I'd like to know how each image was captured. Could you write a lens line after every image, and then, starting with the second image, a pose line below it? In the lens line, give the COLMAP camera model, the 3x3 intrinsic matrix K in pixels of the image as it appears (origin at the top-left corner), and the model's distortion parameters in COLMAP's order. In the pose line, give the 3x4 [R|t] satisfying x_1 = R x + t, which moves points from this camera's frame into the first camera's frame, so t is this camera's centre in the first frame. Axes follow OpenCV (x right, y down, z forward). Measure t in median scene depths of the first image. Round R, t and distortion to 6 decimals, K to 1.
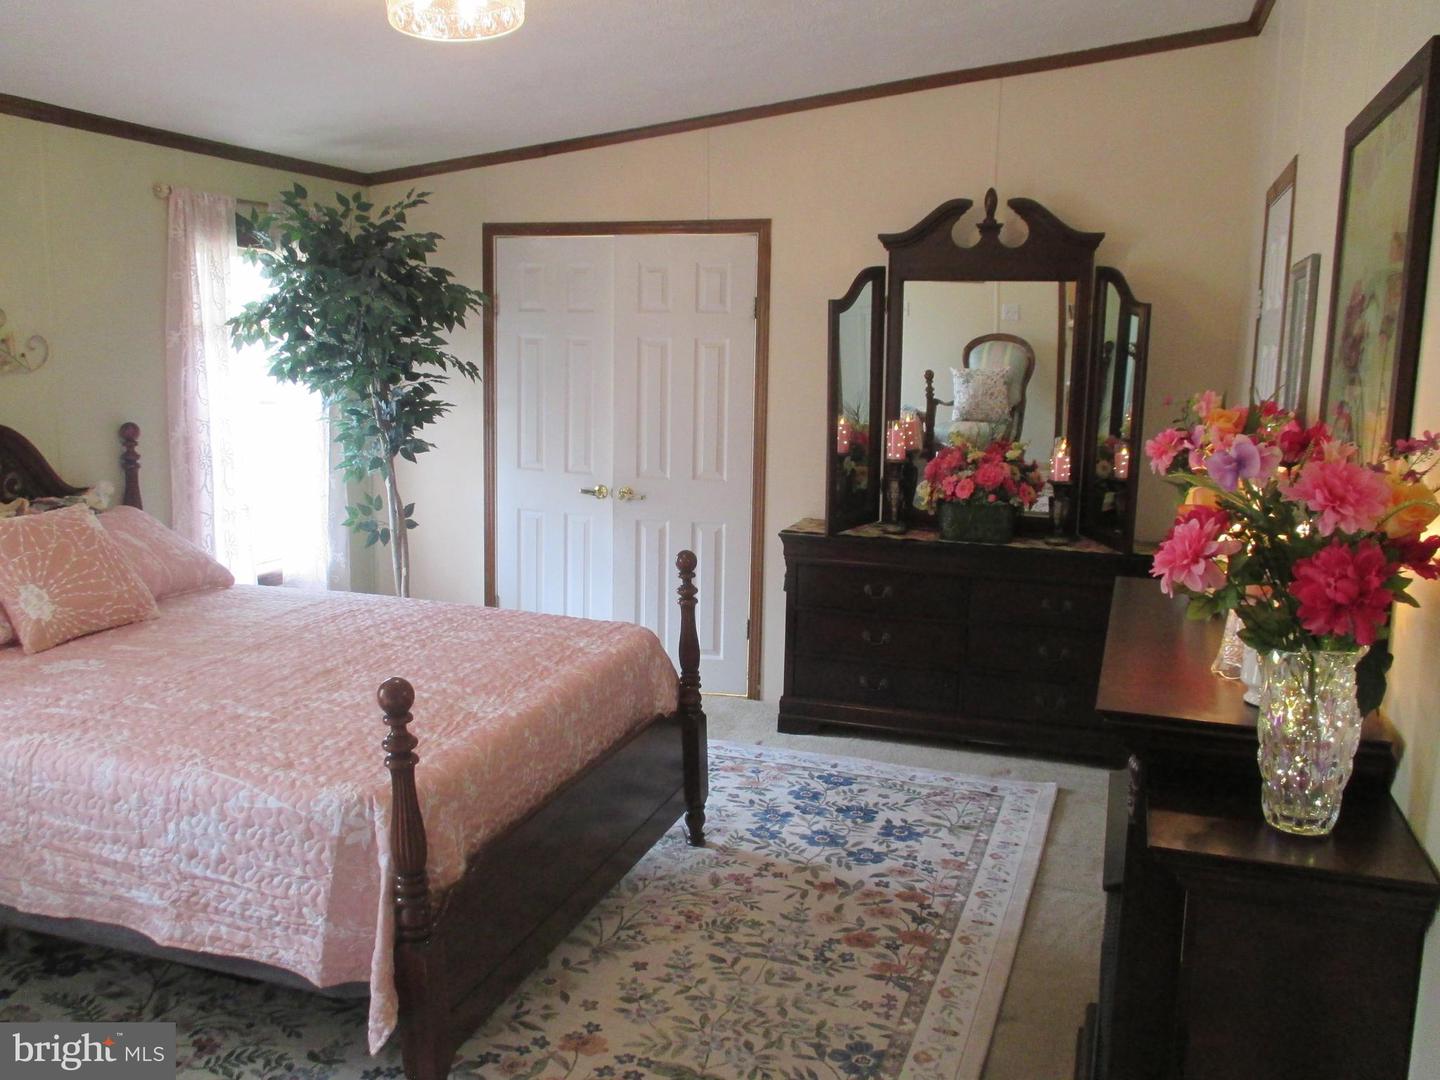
lens RADIAL K [[1176.1, 0, 715.6], [0, 1176.1, 537.7], [0, 0, 1]] dist [-0.038981, 0.002682]
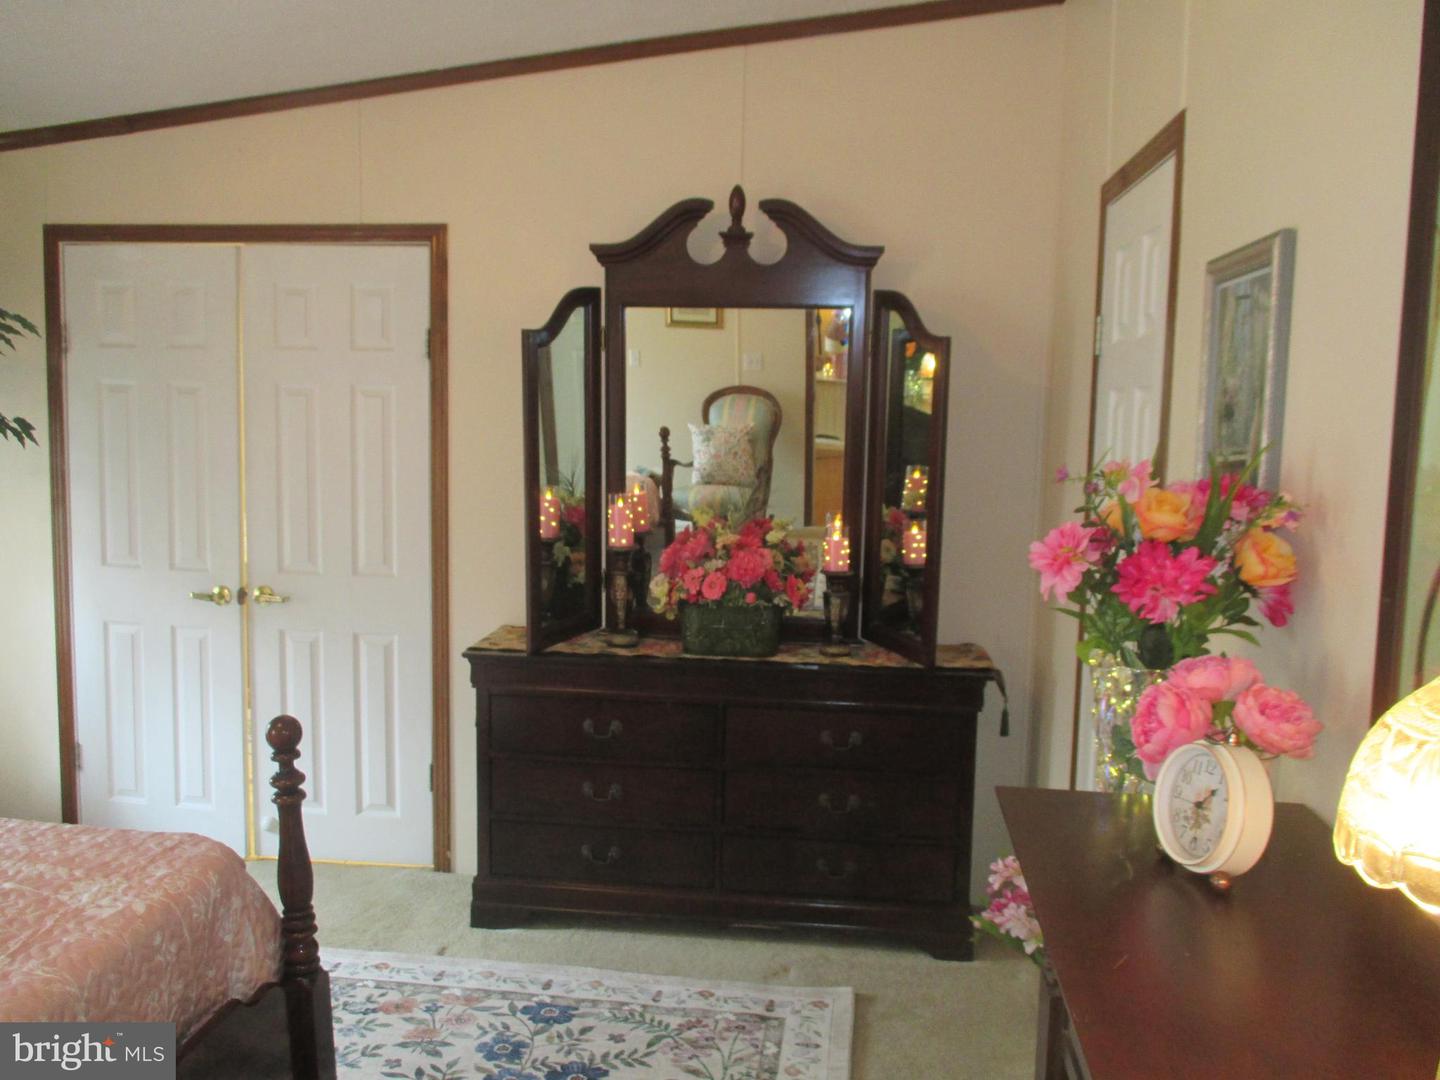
lens RADIAL K [[1176.1, 0, 715.6], [0, 1176.1, 537.7], [0, 0, 1]] dist [-0.038981, 0.002682]
pose [[0.975903, -0.022712, 0.217018, 0.052418], [0.033218, 0.998440, -0.044889, -0.038122], [-0.215660, 0.051016, 0.975135, 0.273460]]
